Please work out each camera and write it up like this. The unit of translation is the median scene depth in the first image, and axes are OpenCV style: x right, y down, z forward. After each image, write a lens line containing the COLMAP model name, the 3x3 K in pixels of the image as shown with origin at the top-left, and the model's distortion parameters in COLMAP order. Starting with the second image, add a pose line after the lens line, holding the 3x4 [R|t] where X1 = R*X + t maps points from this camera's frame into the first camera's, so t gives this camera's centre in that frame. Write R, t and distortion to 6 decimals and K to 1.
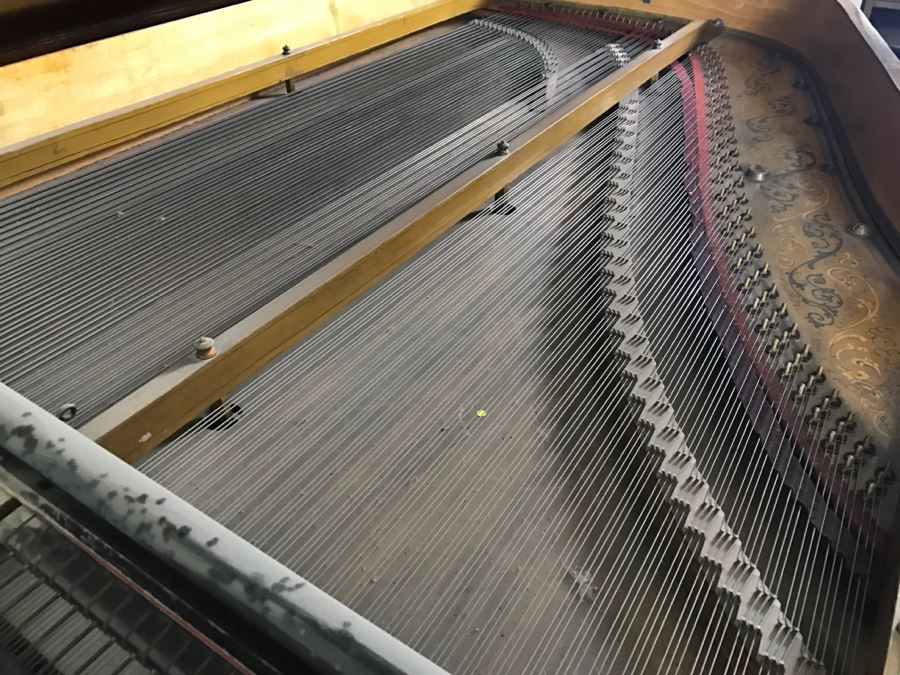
lens RADIAL K [[743.4, 0, 446.8], [0, 743.4, 330.1], [0, 0, 1]] dist [0.028540, -0.033644]
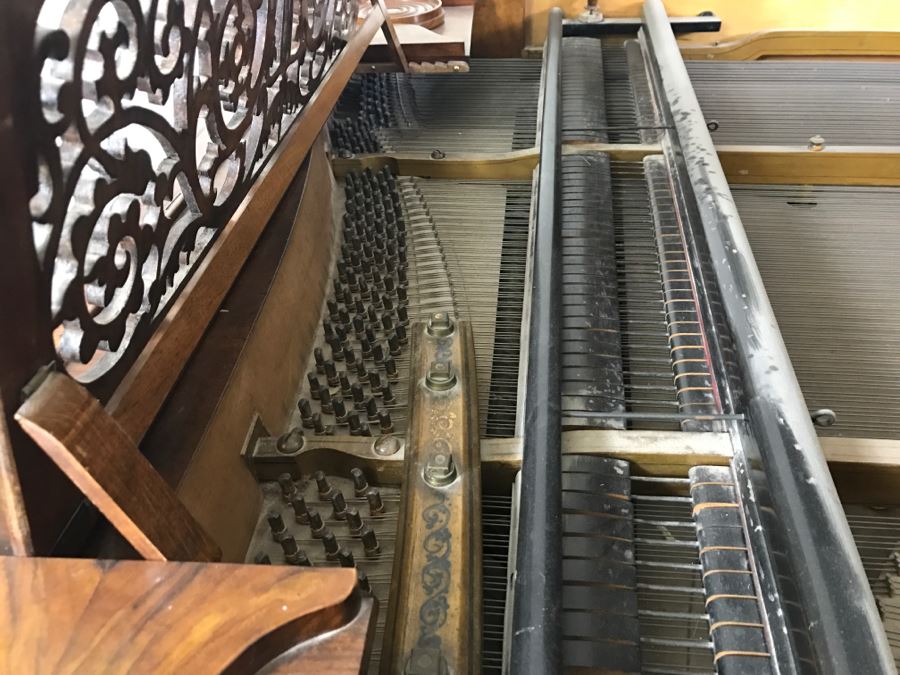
lens RADIAL K [[743.4, 0, 447.3], [0, 743.4, 338.4], [0, 0, 1]] dist [0.028540, -0.033644]
pose [[0.434793, 0.517102, -0.737266, 0.307397], [-0.496640, 0.820632, 0.282686, 0.136504], [0.751202, 0.243245, 0.613619, -0.161338]]
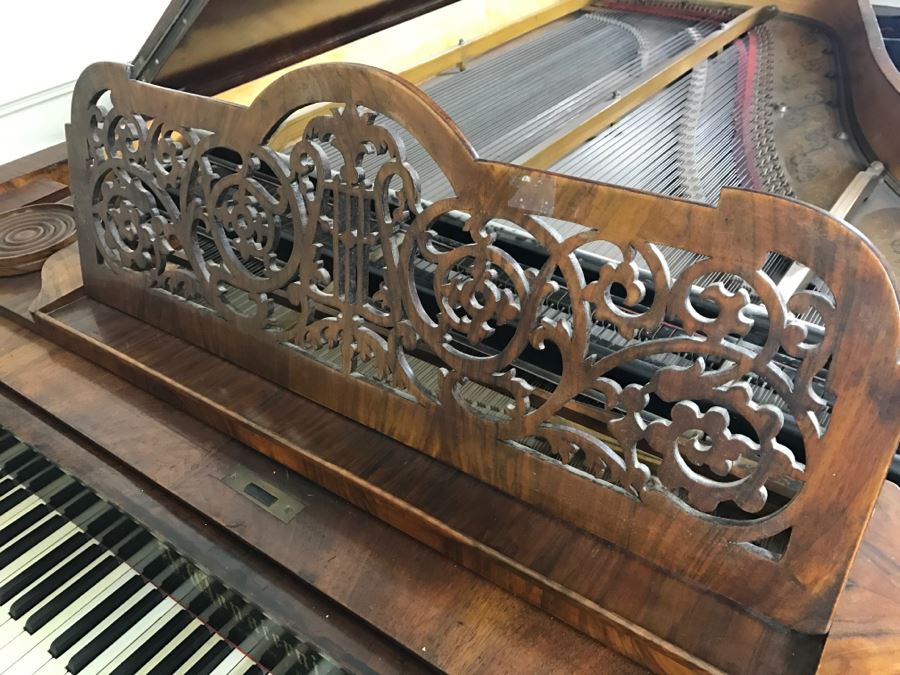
lens RADIAL K [[743.4, 0, 445.9], [0, 743.4, 336.9], [0, 0, 1]] dist [0.028540, -0.033644]
pose [[0.993790, 0.002447, -0.111246, -0.084375], [-0.000831, 0.999894, 0.014563, 0.198681], [0.111270, -0.014380, 0.993686, -0.508408]]
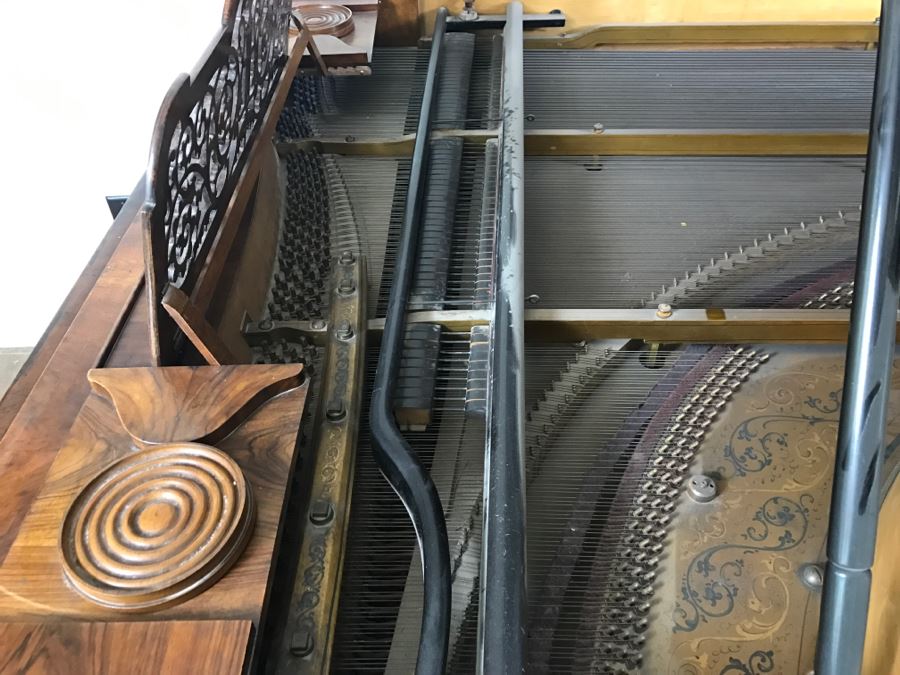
lens RADIAL K [[743.4, 0, 446.3], [0, 743.4, 332.7], [0, 0, 1]] dist [0.028540, -0.033644]
pose [[0.500618, 0.563130, -0.657469, 0.606128], [-0.486032, 0.811330, 0.324833, 0.006973], [0.716348, 0.156934, 0.679866, -0.351852]]
